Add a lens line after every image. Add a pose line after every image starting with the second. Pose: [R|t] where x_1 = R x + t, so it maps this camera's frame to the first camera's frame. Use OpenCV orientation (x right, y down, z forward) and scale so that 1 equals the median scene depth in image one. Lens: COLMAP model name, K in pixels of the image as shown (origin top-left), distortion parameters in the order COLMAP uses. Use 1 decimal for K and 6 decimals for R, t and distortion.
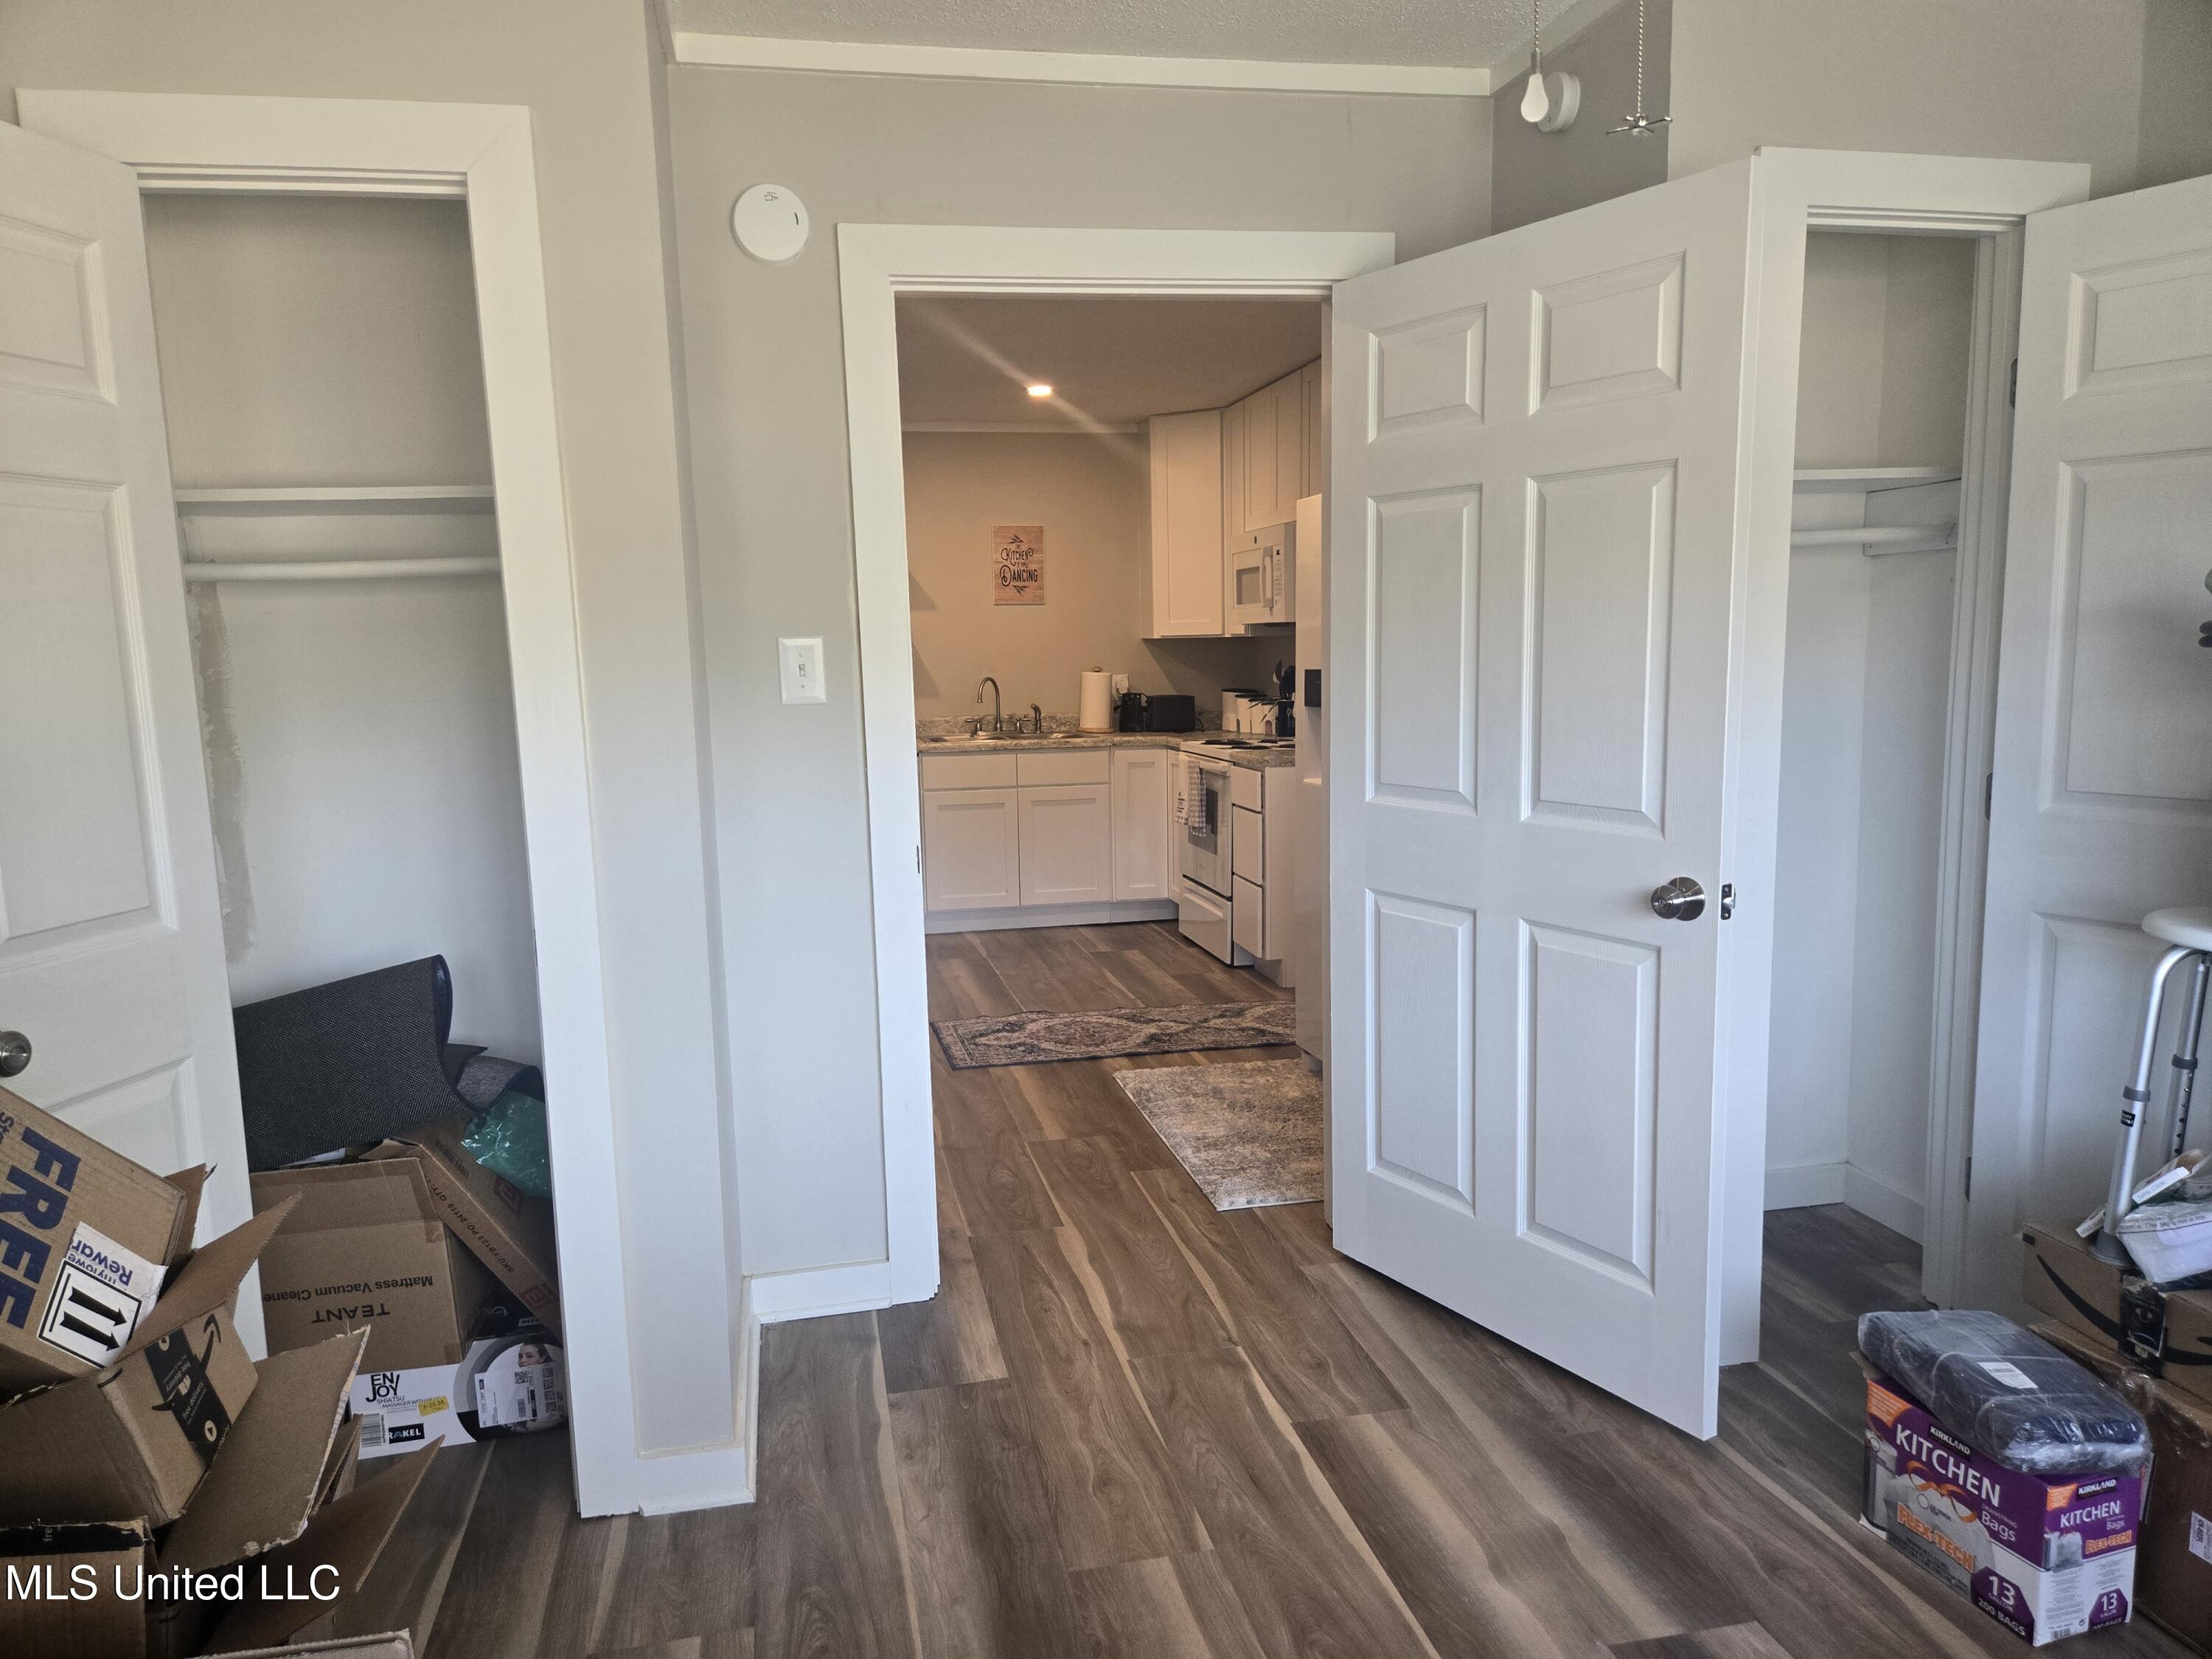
lens RADIAL K [[1474.8, 0, 1091.3], [0, 1474.8, 841.1], [0, 0, 1]] dist [0.071502, -0.064557]
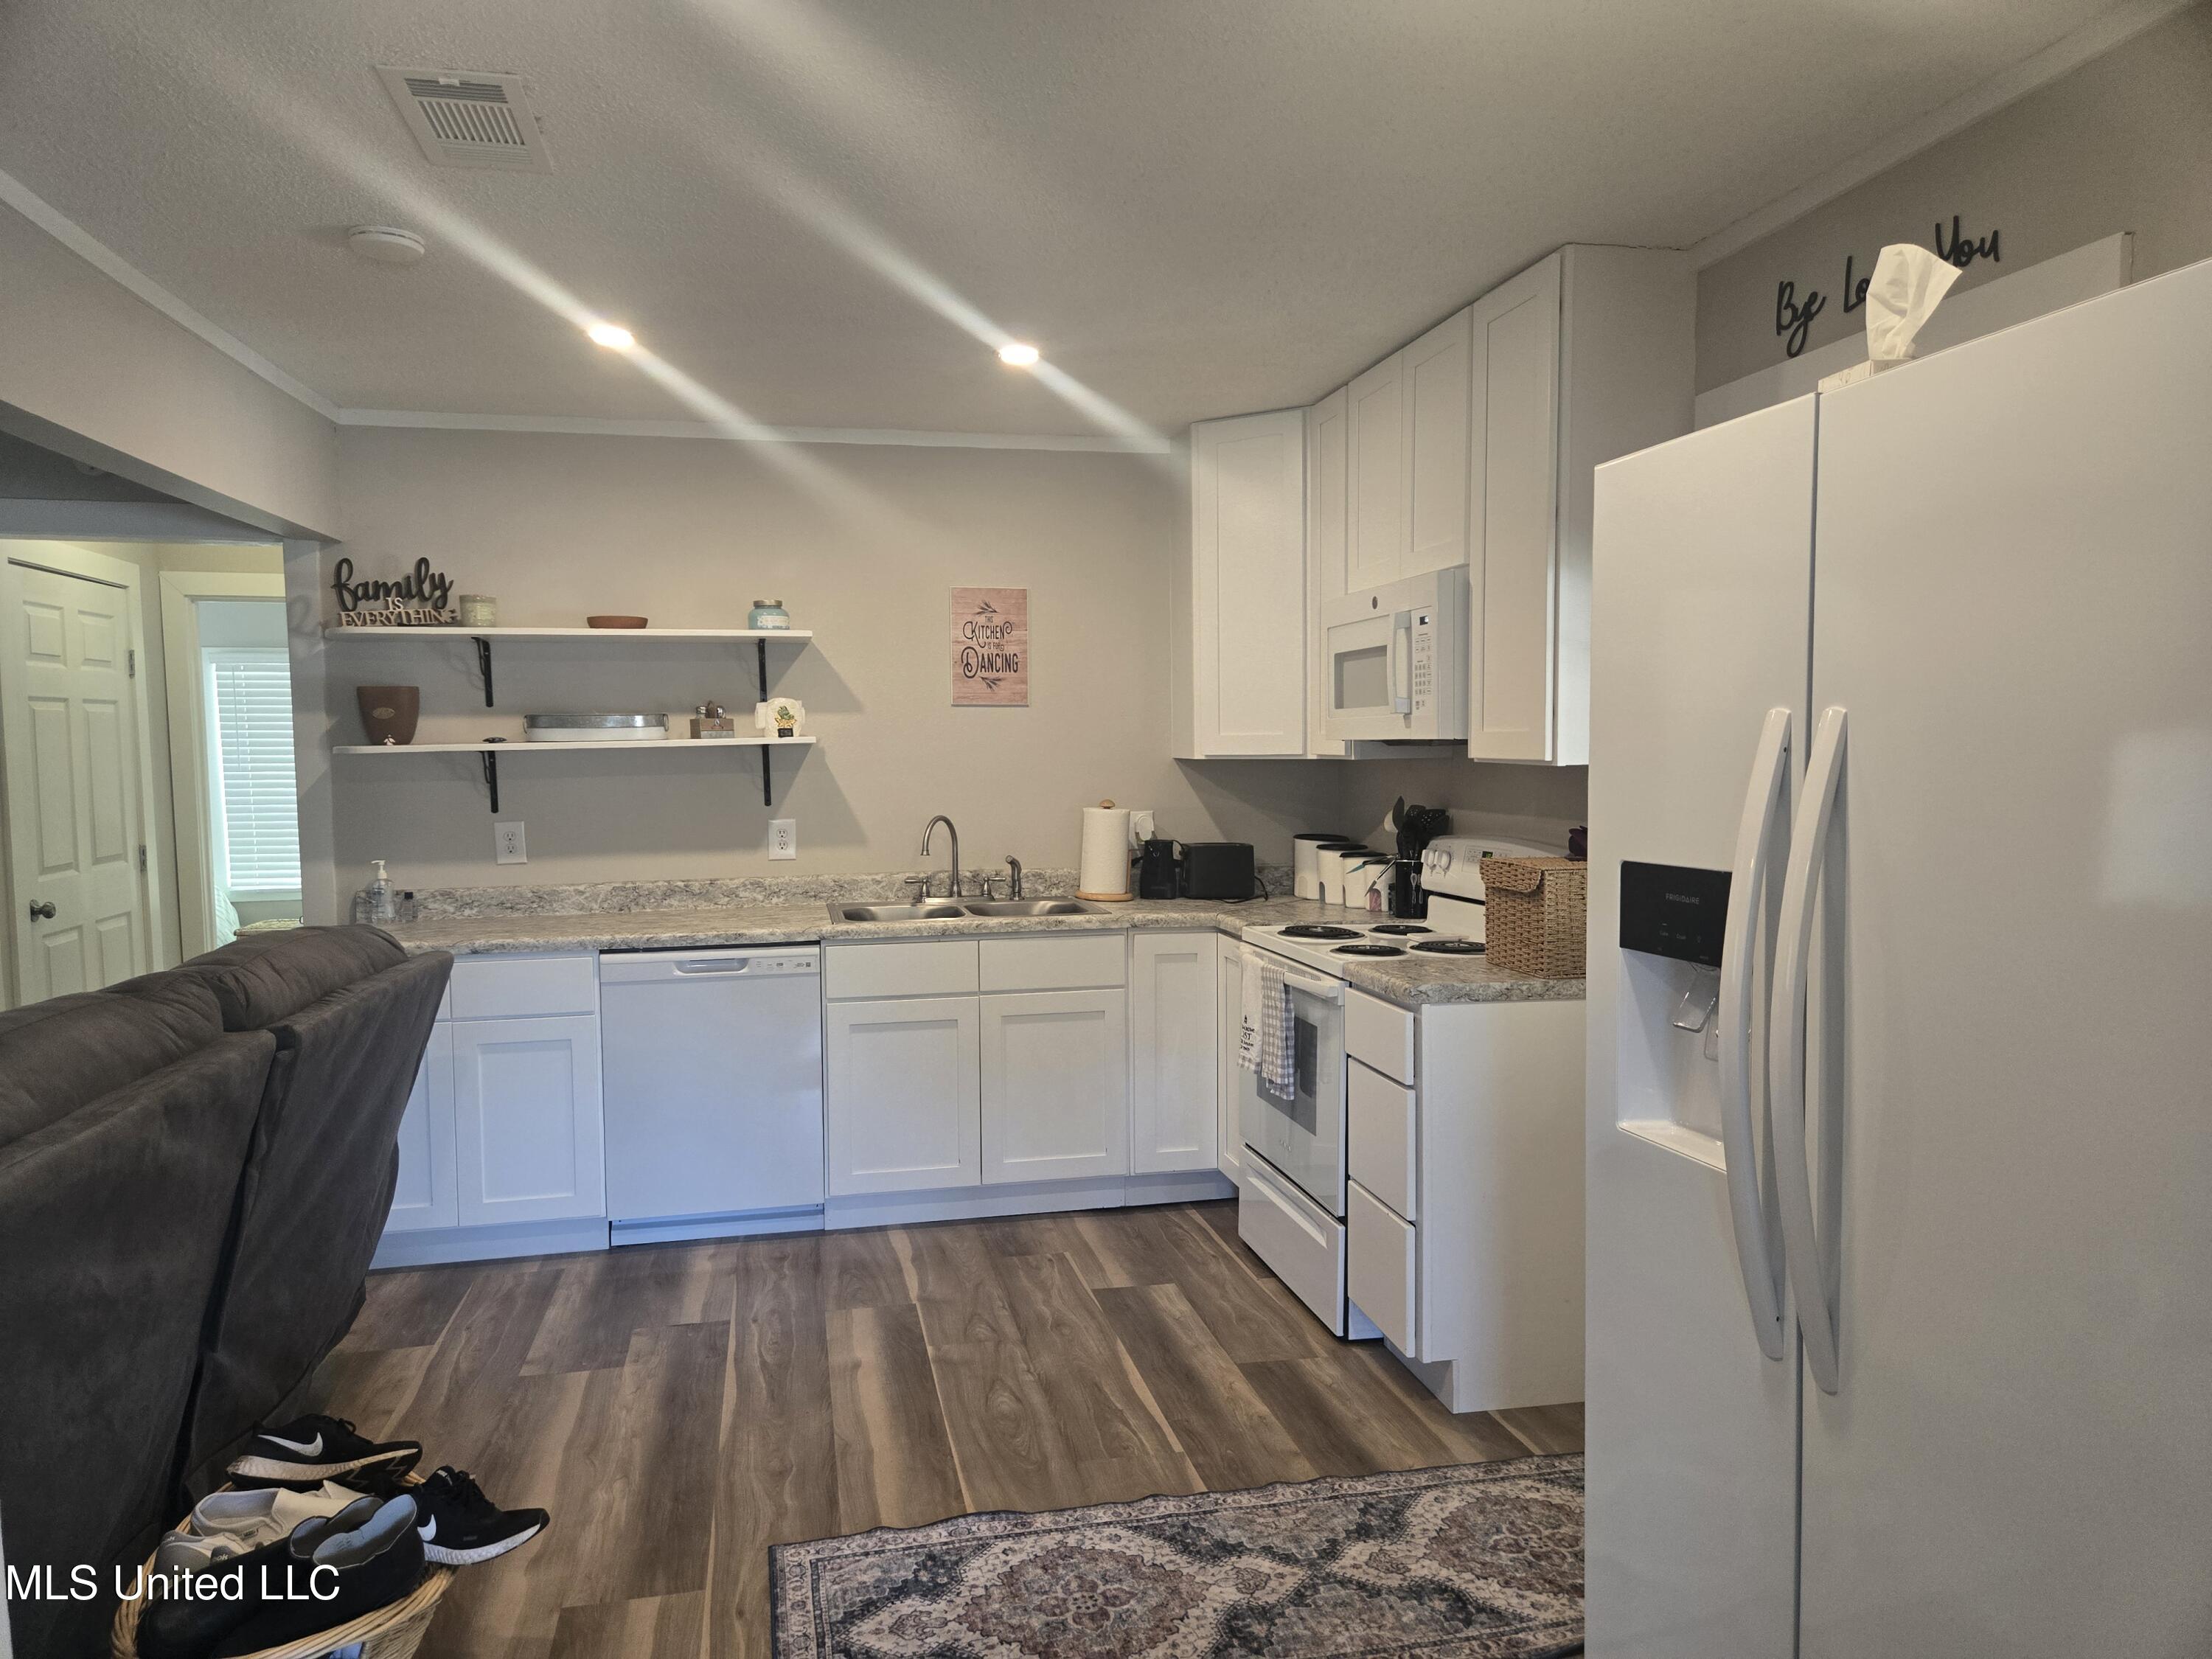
lens RADIAL K [[1474.8, 0, 1114.6], [0, 1474.8, 829.4], [0, 0, 1]] dist [0.071502, -0.064557]
pose [[0.999821, 0.008709, 0.016790, -0.004070], [-0.007378, 0.996943, -0.077787, -0.059719], [-0.017416, 0.077649, 0.996829, 0.381468]]
